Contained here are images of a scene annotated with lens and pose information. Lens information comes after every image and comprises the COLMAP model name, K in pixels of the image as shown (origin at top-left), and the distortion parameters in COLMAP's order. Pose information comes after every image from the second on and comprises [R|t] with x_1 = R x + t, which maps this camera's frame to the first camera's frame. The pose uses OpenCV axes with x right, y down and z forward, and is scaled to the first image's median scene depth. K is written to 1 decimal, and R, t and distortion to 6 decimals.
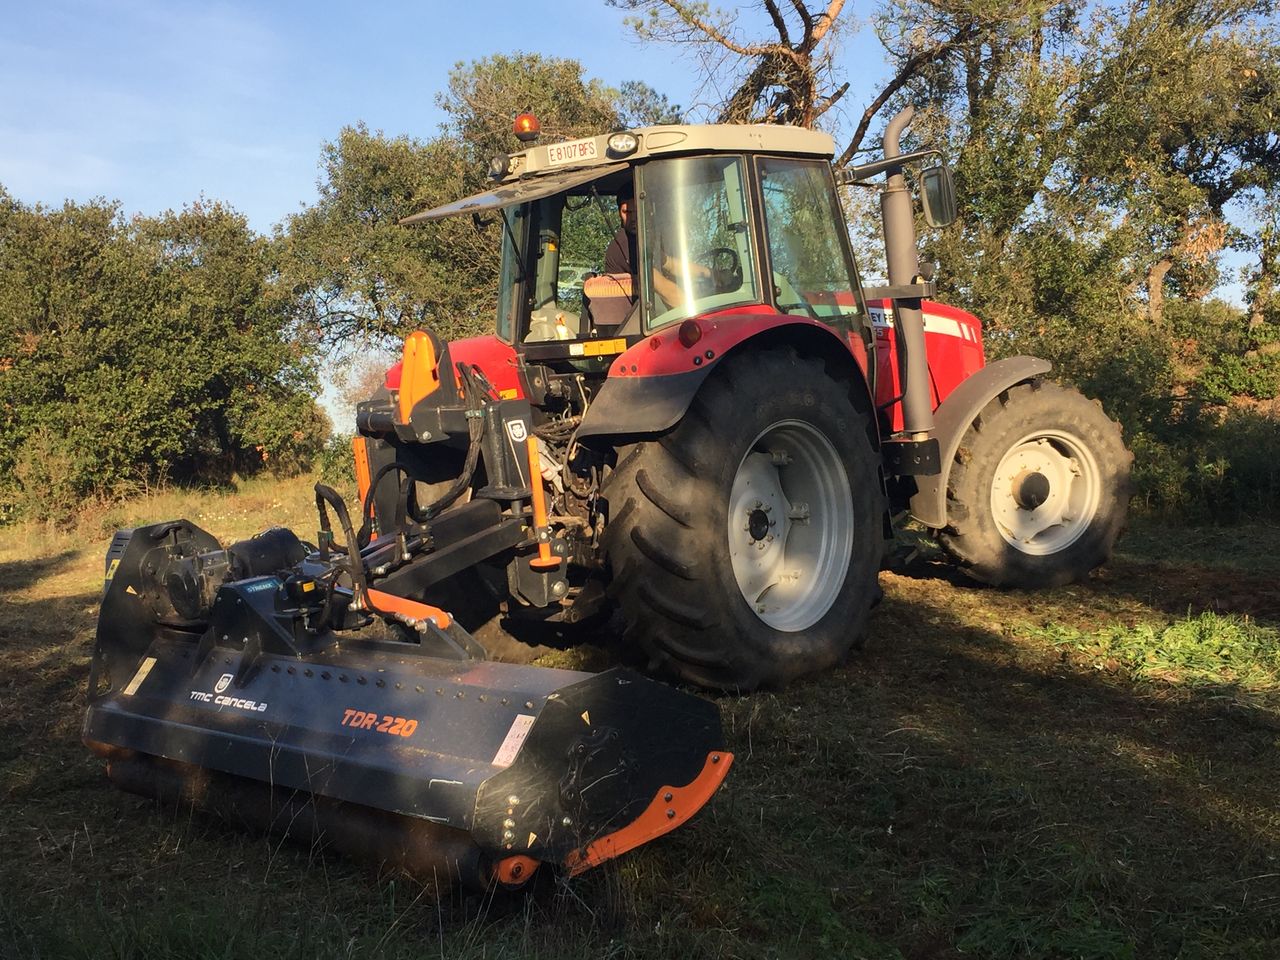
lens RADIAL K [[1681.0, 0, 640.0], [0, 1681.0, 480.0], [0, 0, 1]] dist [0.107978, -0.041977]
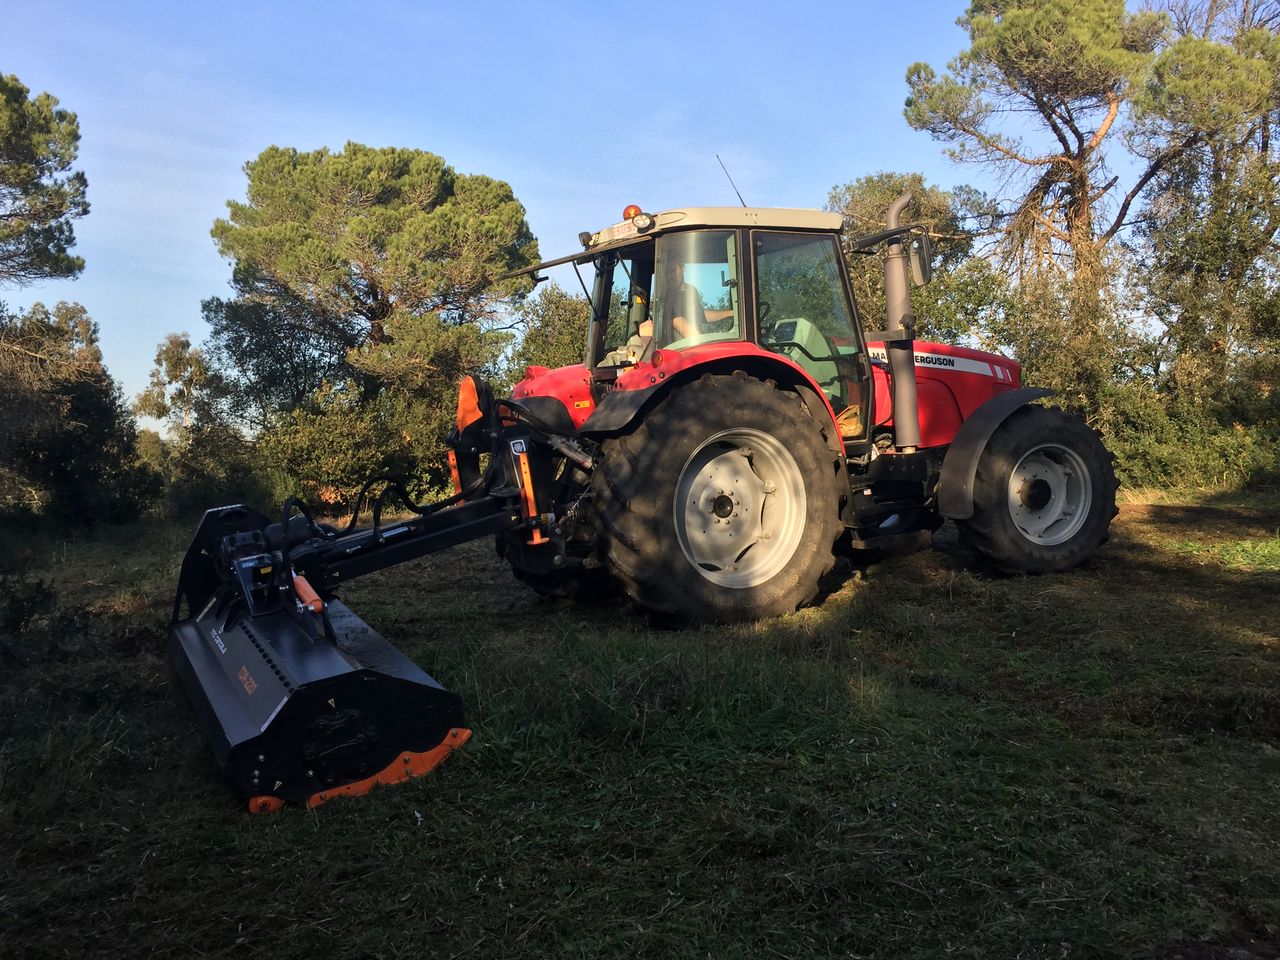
lens RADIAL K [[1261.1, 0, 640.0], [0, 1261.1, 480.0], [0, 0, 1]] dist [0.158307, 0.006248]
pose [[0.957483, -0.001516, -0.288487, 0.048959], [0.002111, 0.999996, 0.001750, 0.012336], [0.288483, -0.002284, 0.957482, -0.126666]]
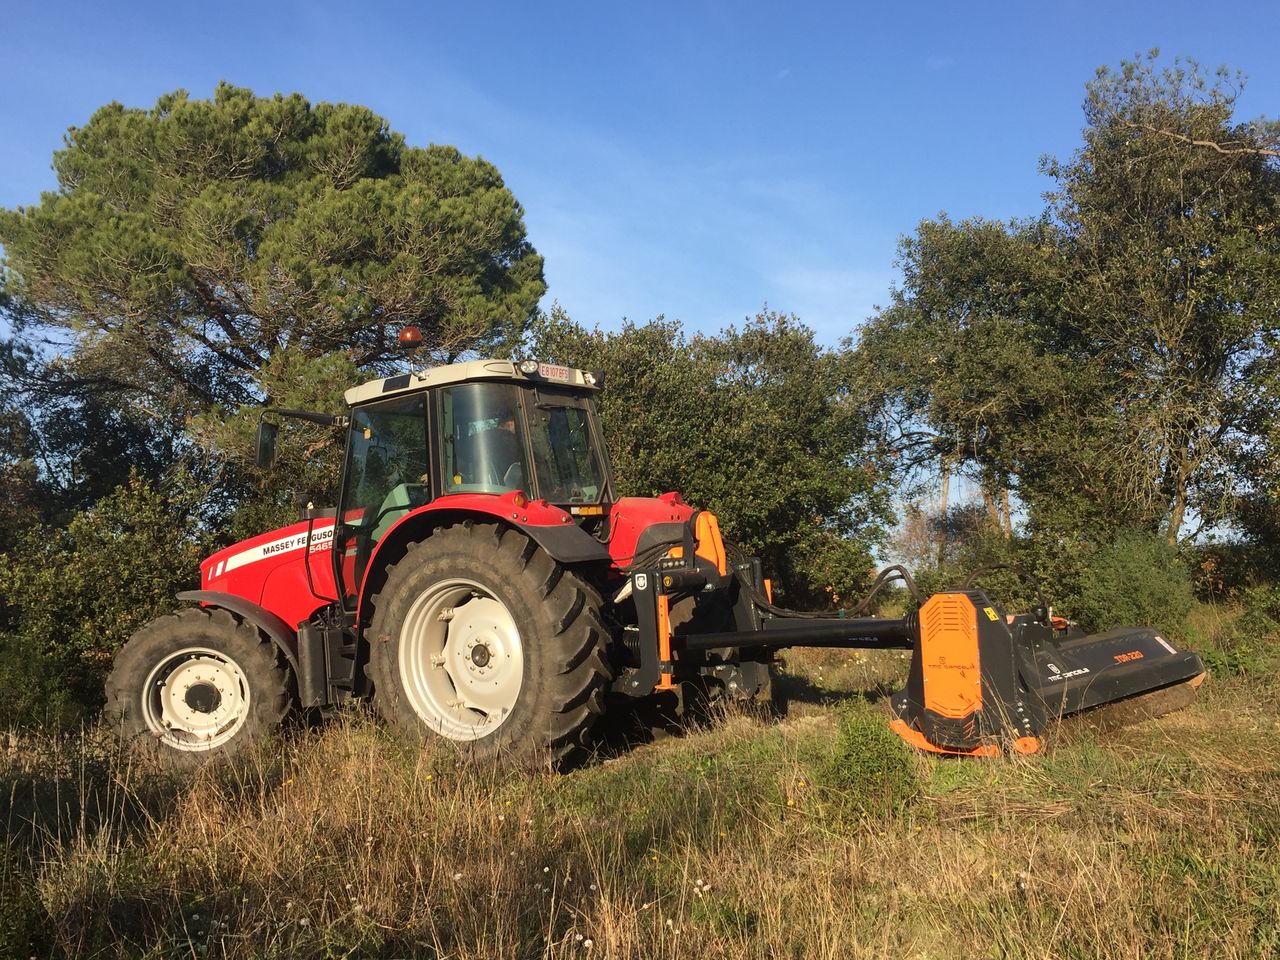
lens RADIAL K [[1271.9, 0, 640.0], [0, 1271.9, 480.0], [0, 0, 1]] dist [0.009862, -0.001475]
pose [[0.940047, -0.030423, -0.339686, -0.101127], [-0.004914, 0.994701, -0.102688, -0.007517], [0.341011, 0.098201, 0.934916, 0.381615]]
